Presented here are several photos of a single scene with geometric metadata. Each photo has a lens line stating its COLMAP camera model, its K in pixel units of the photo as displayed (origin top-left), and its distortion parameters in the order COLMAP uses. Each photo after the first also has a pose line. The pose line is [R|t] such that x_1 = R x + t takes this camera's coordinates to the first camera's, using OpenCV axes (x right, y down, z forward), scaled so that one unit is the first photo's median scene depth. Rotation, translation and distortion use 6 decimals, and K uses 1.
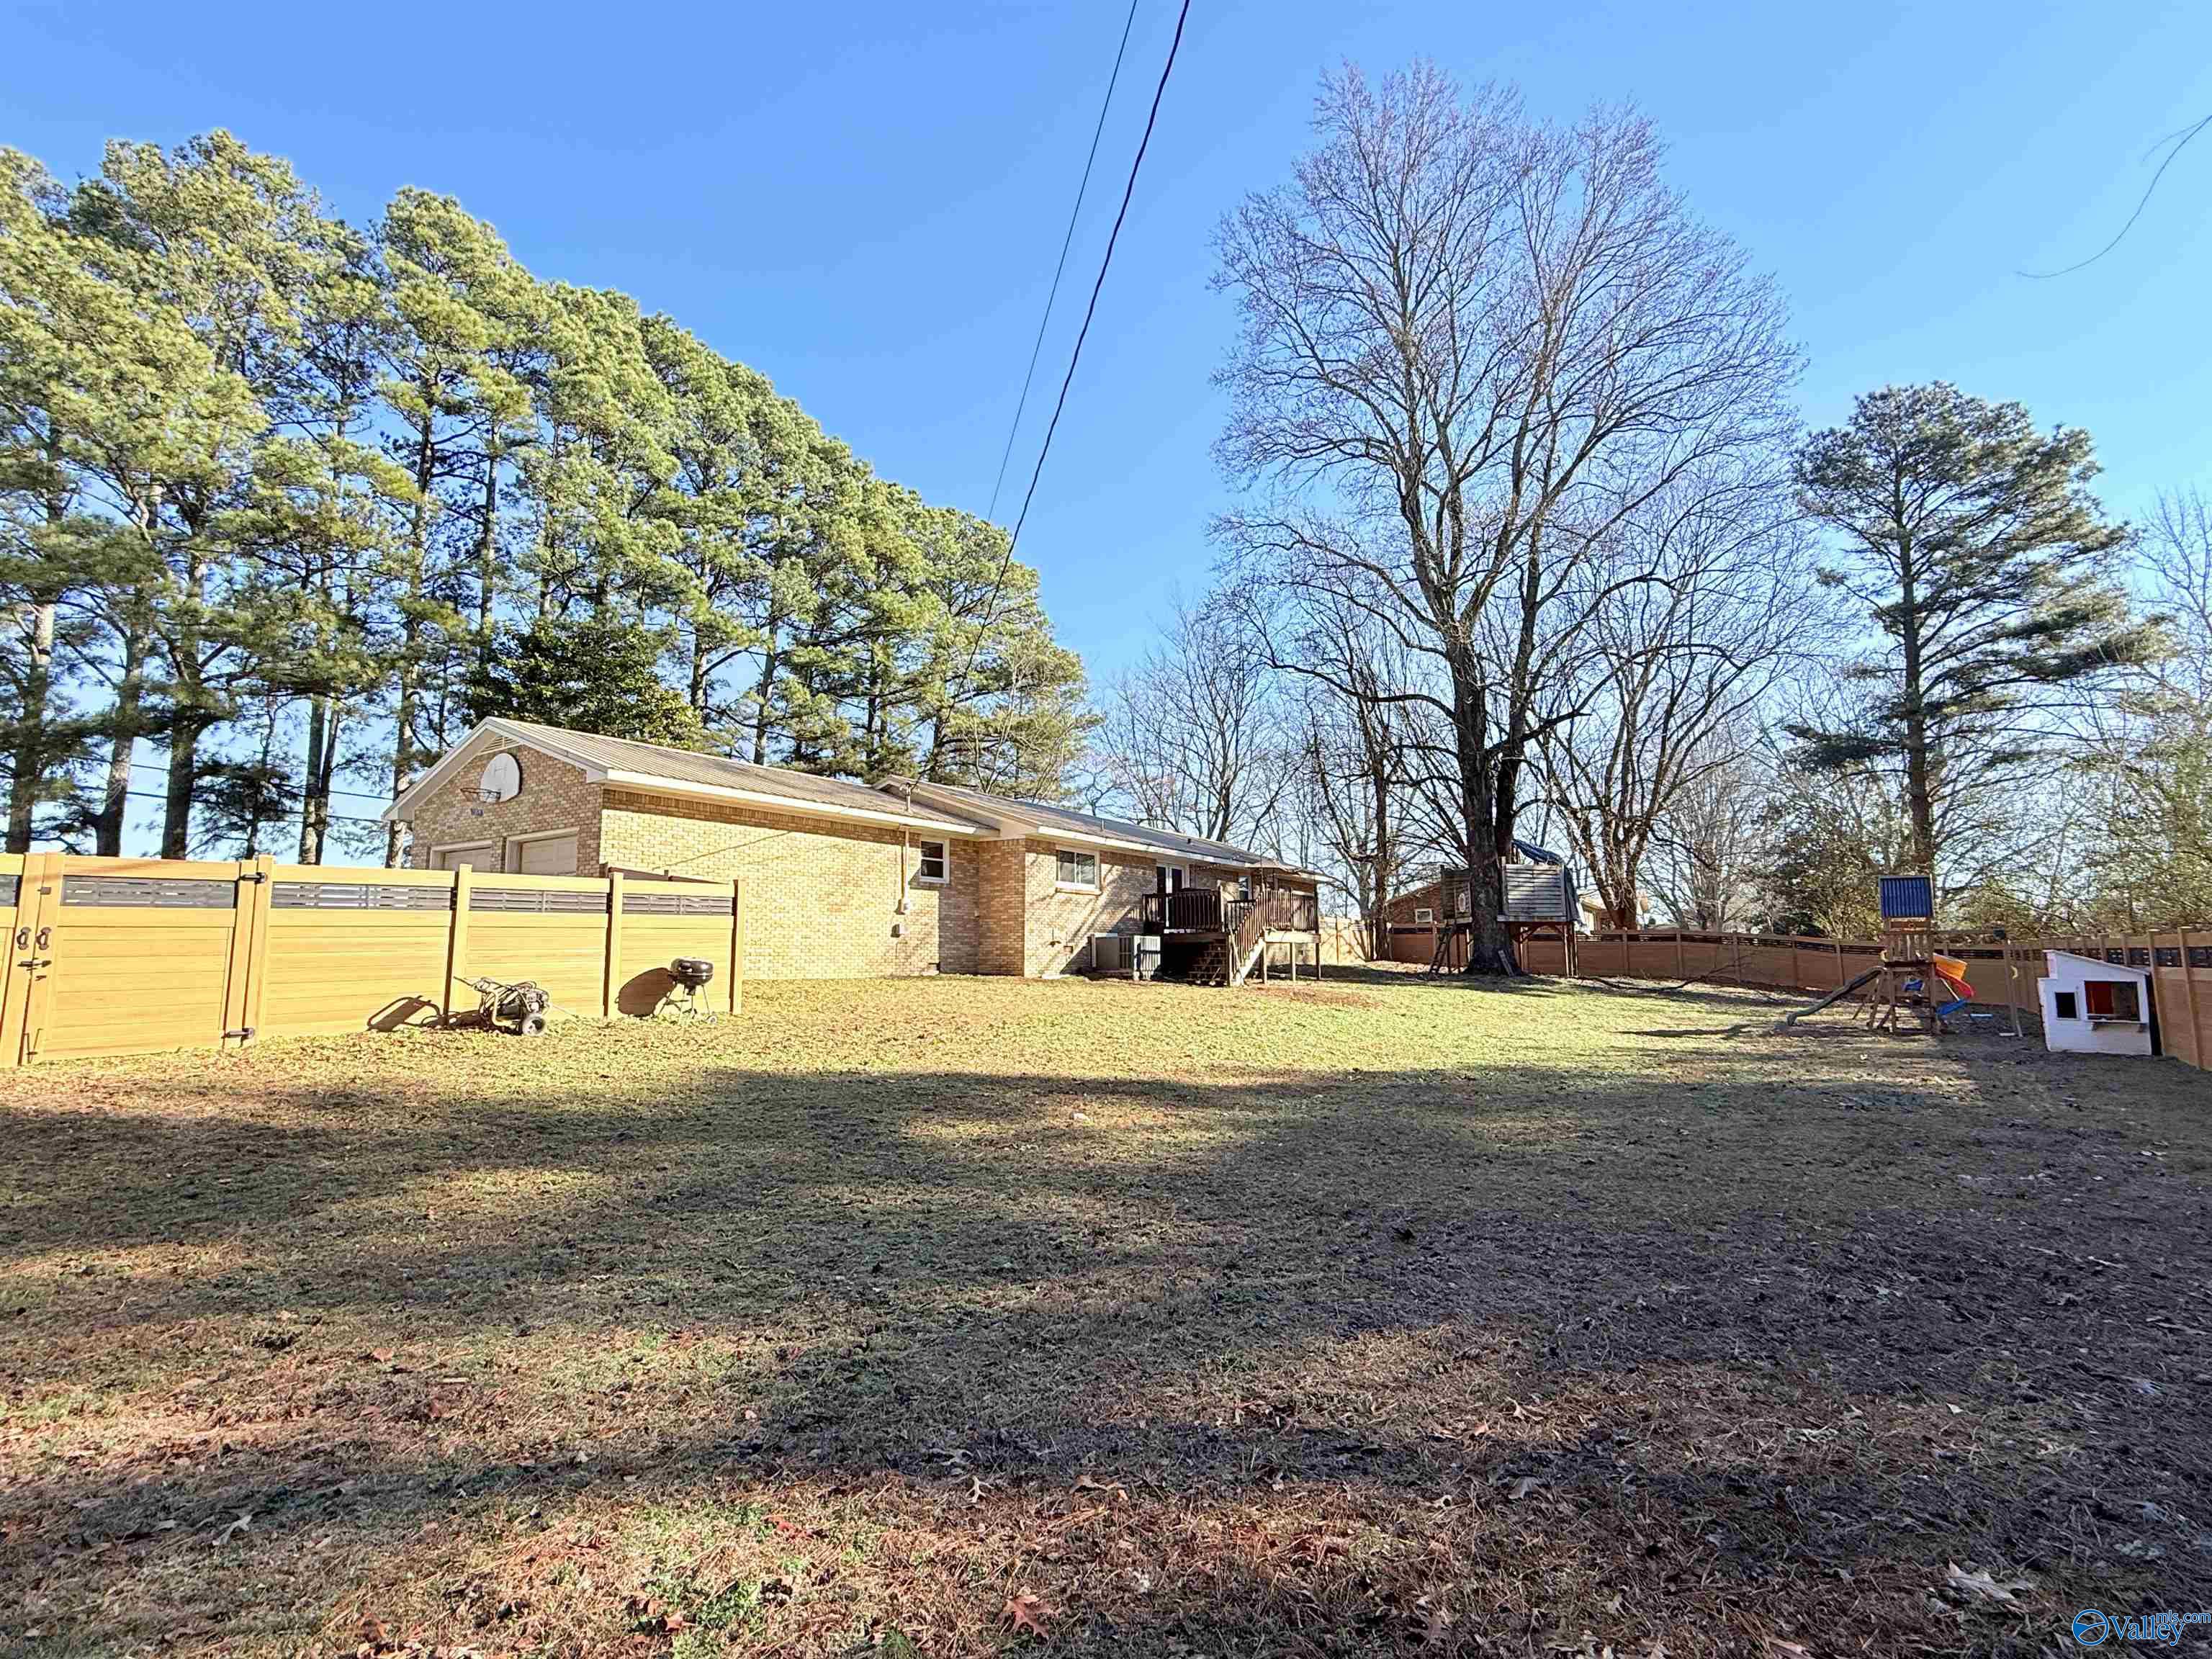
lens RADIAL K [[1020.0, 0, 1097.3], [0, 1020.0, 834.2], [0, 0, 1]] dist [0.001029, 0.000785]
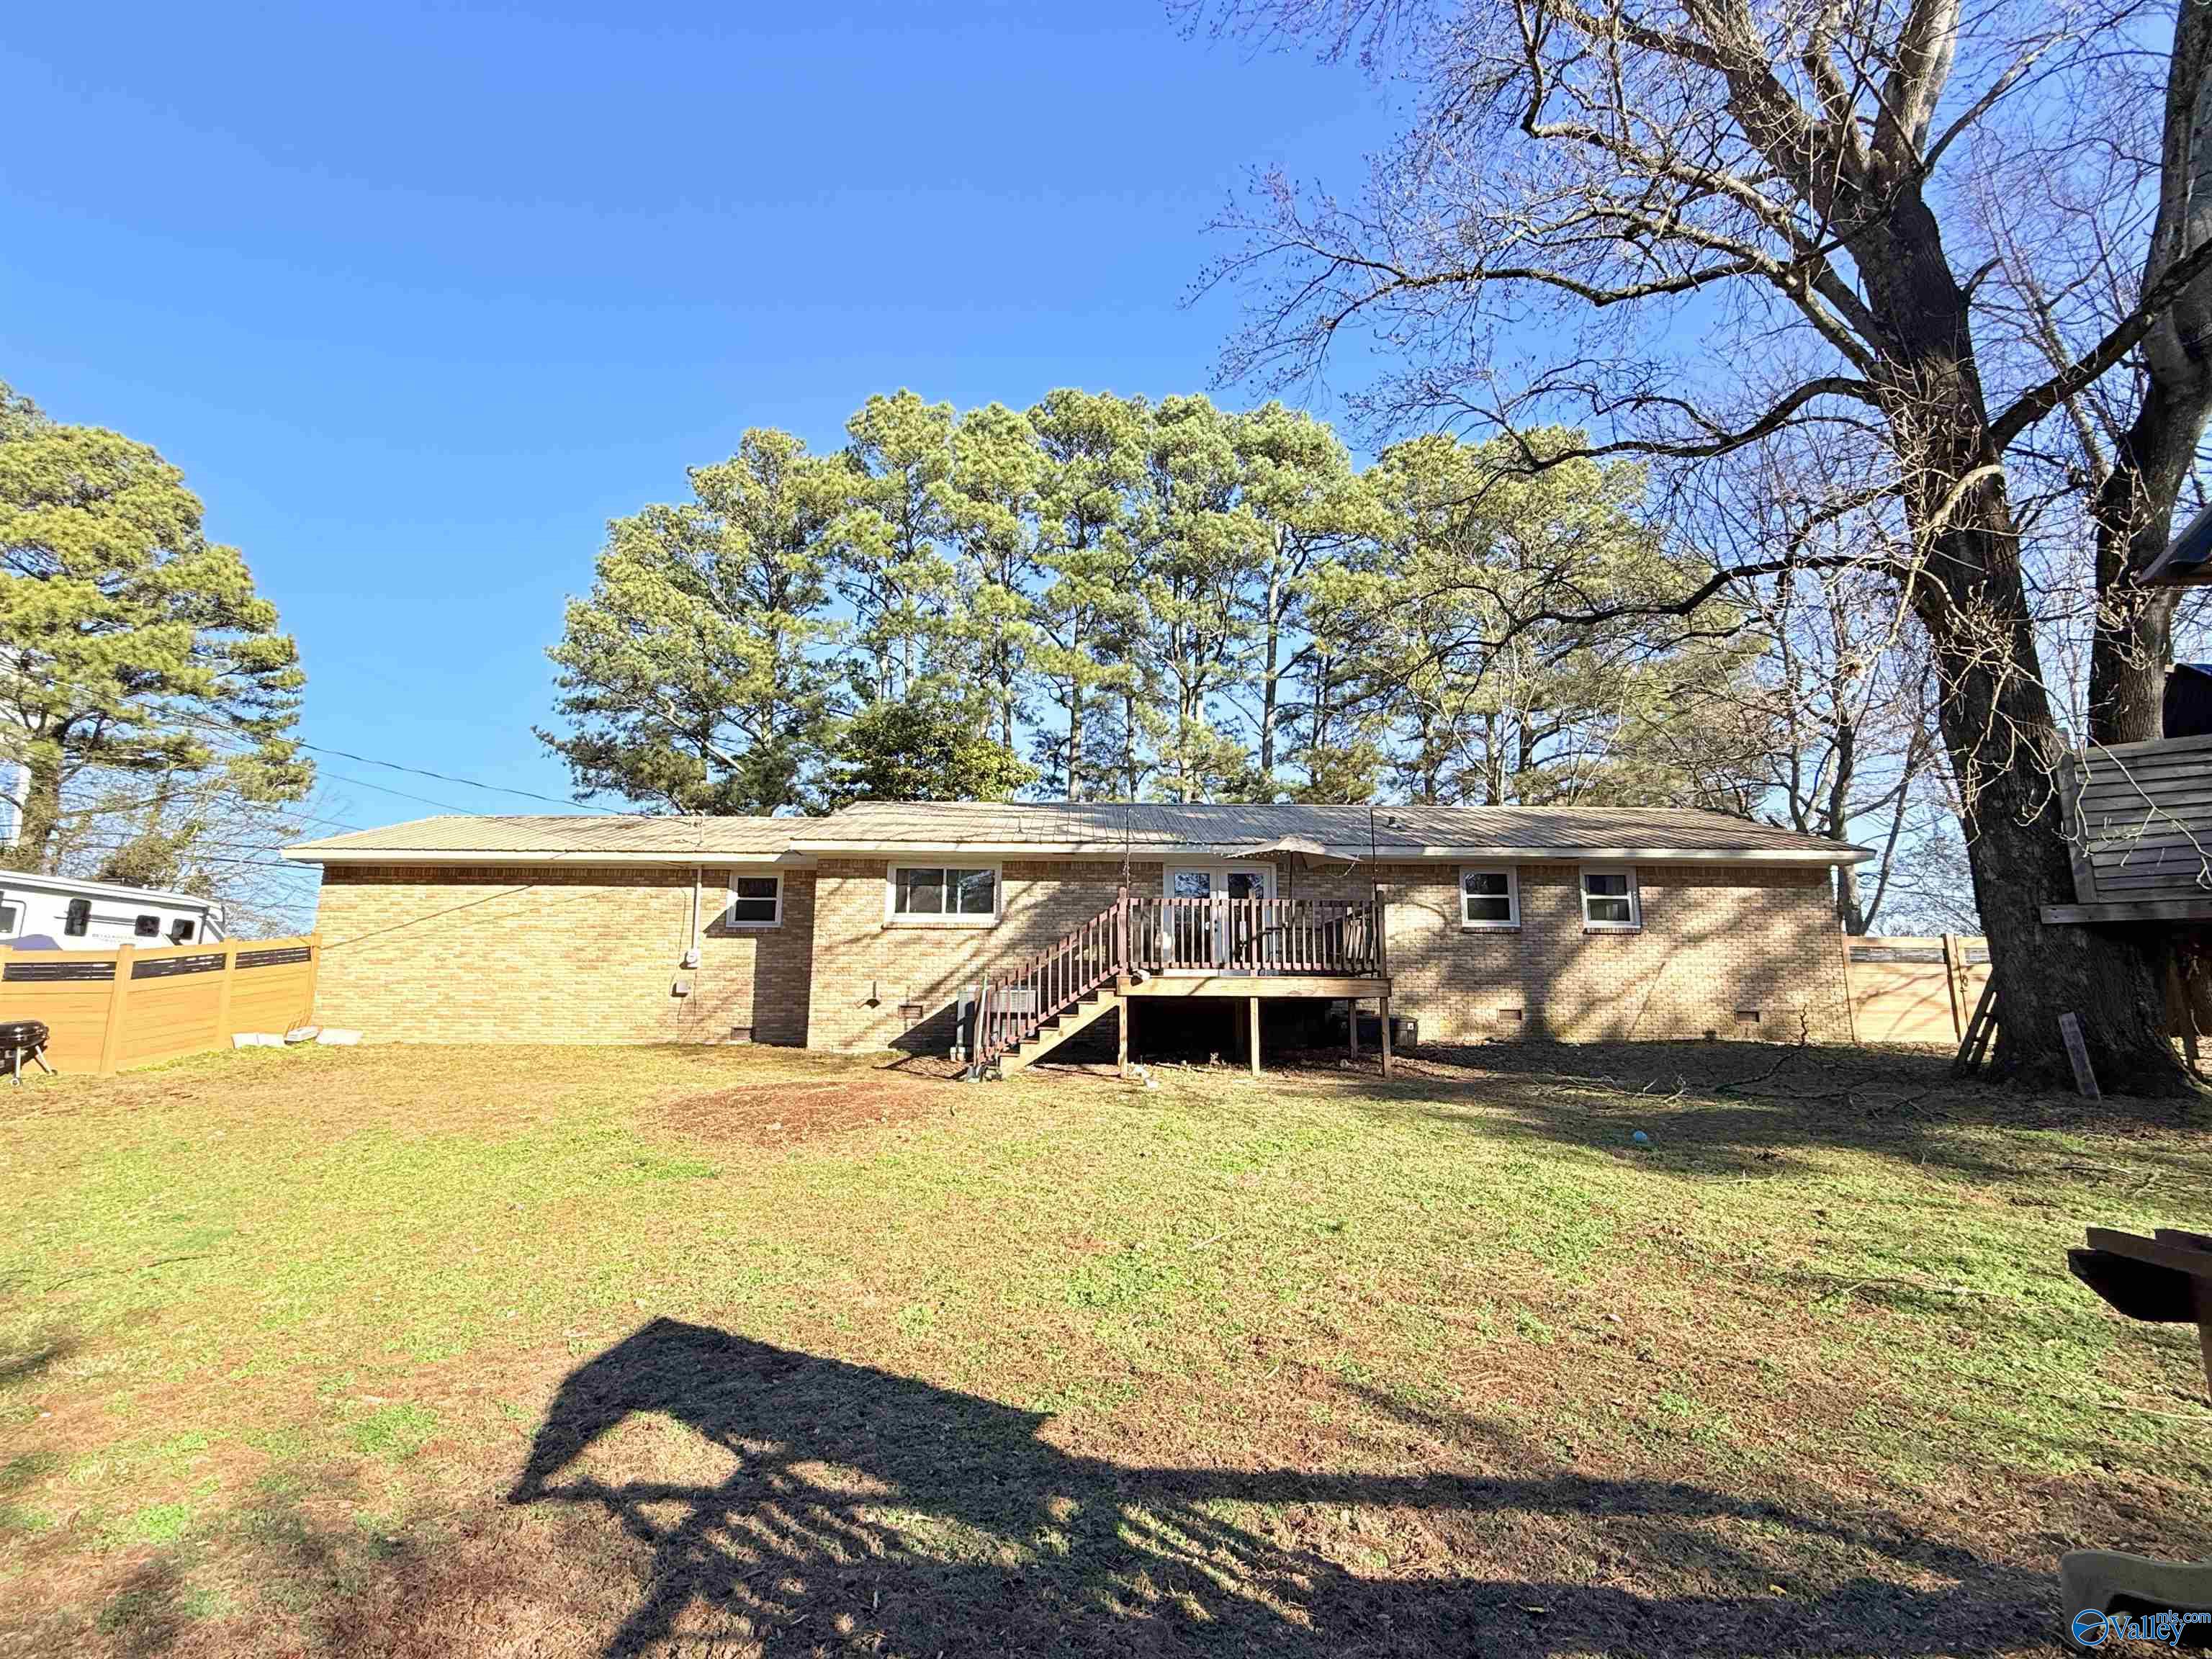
lens RADIAL K [[1020.0, 0, 1097.3], [0, 1020.0, 834.2], [0, 0, 1]] dist [0.001029, 0.000785]
pose [[0.571046, -0.141579, -0.808617, 0.646247], [0.091364, 0.989857, -0.108791, 0.085161], [0.815818, -0.011754, 0.578190, 0.742135]]
